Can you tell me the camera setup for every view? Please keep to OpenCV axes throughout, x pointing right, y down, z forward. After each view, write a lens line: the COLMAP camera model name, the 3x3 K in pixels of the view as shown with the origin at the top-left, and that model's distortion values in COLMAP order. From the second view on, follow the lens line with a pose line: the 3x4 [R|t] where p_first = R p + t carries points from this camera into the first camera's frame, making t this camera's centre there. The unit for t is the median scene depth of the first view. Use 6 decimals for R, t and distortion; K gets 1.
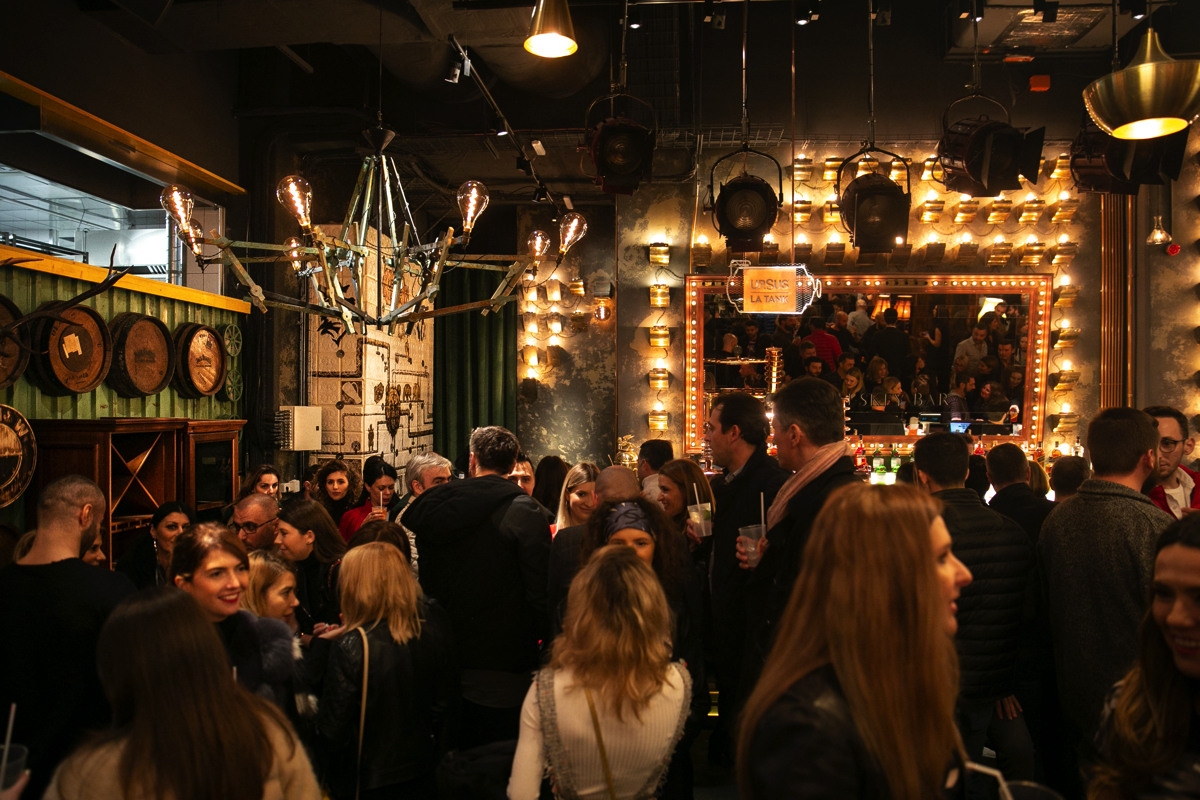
lens RADIAL K [[848.4, 0, 619.6], [0, 848.4, 415.8], [0, 0, 1]] dist [-0.129634, 0.098054]
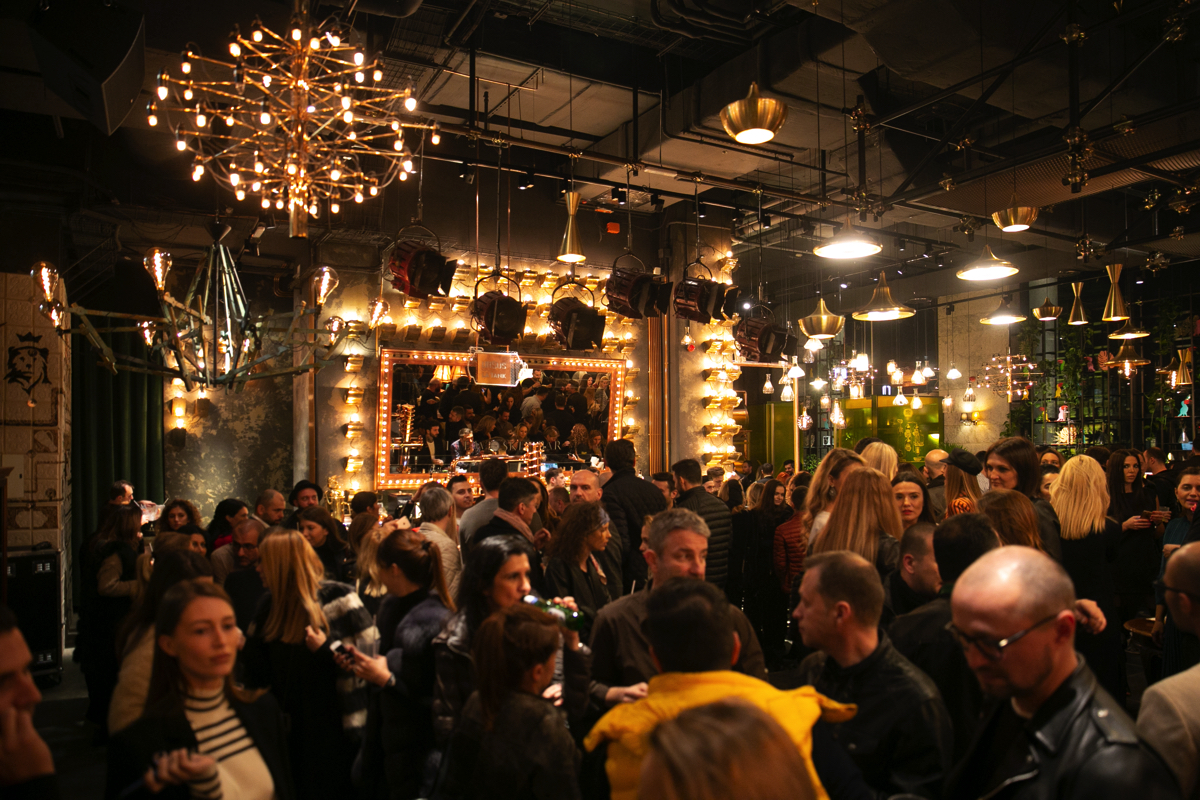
lens RADIAL K [[815.6, 0, 567.9], [0, 815.6, 451.6], [0, 0, 1]] dist [-0.058983, 0.000503]
pose [[0.847479, -0.007466, 0.530777, -0.314789], [0.015954, 0.999808, -0.011409, 0.006899], [-0.530590, 0.018137, 0.847435, -0.169800]]
